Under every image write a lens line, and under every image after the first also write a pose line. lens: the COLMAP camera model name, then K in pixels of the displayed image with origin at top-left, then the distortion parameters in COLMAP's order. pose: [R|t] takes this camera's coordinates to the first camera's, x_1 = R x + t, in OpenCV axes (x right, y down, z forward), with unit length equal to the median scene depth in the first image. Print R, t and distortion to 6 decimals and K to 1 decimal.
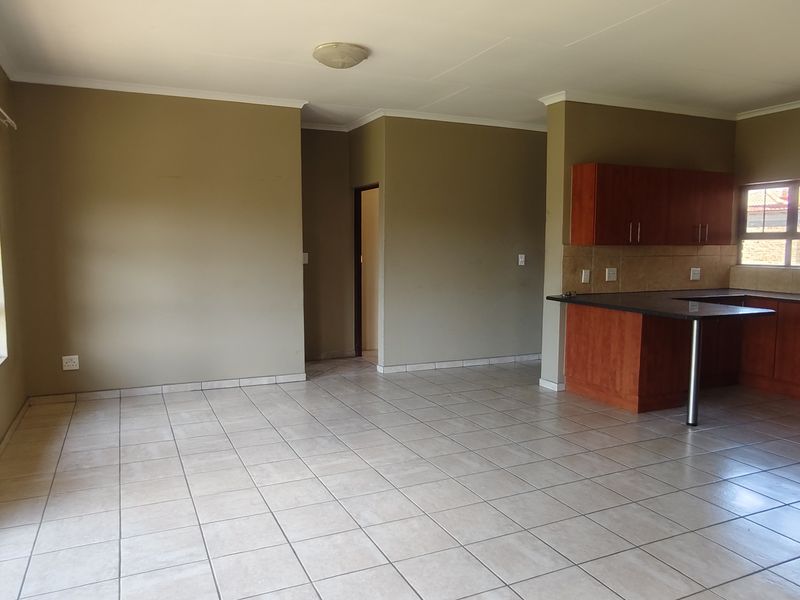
lens RADIAL K [[607.1, 0, 399.3], [0, 607.1, 297.2], [0, 0, 1]] dist [-0.001185, 0.000881]
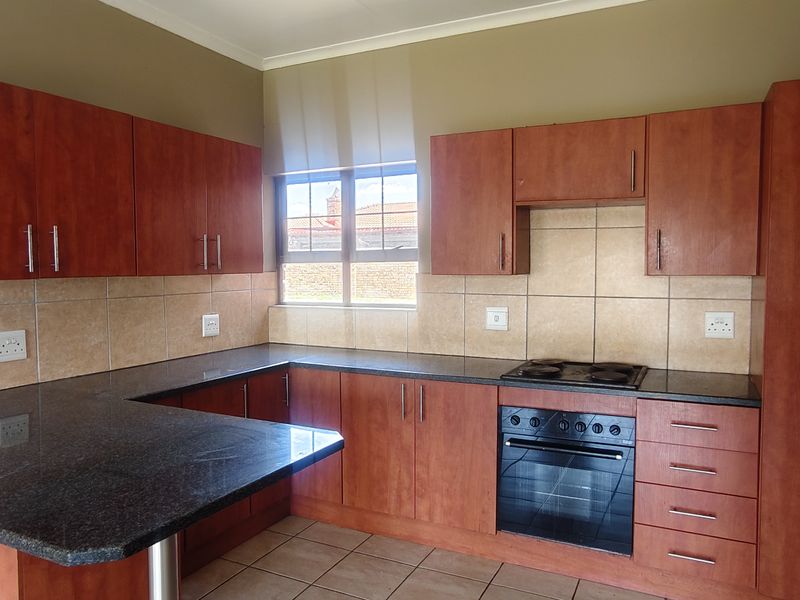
lens RADIAL K [[607.1, 0, 399.3], [0, 607.1, 297.2], [0, 0, 1]] dist [-0.001185, 0.000881]
pose [[0.776541, -0.038999, 0.628858, 0.281937], [0.064854, 0.997729, -0.018209, -0.044127], [-0.626720, 0.054924, 0.777307, 0.470198]]
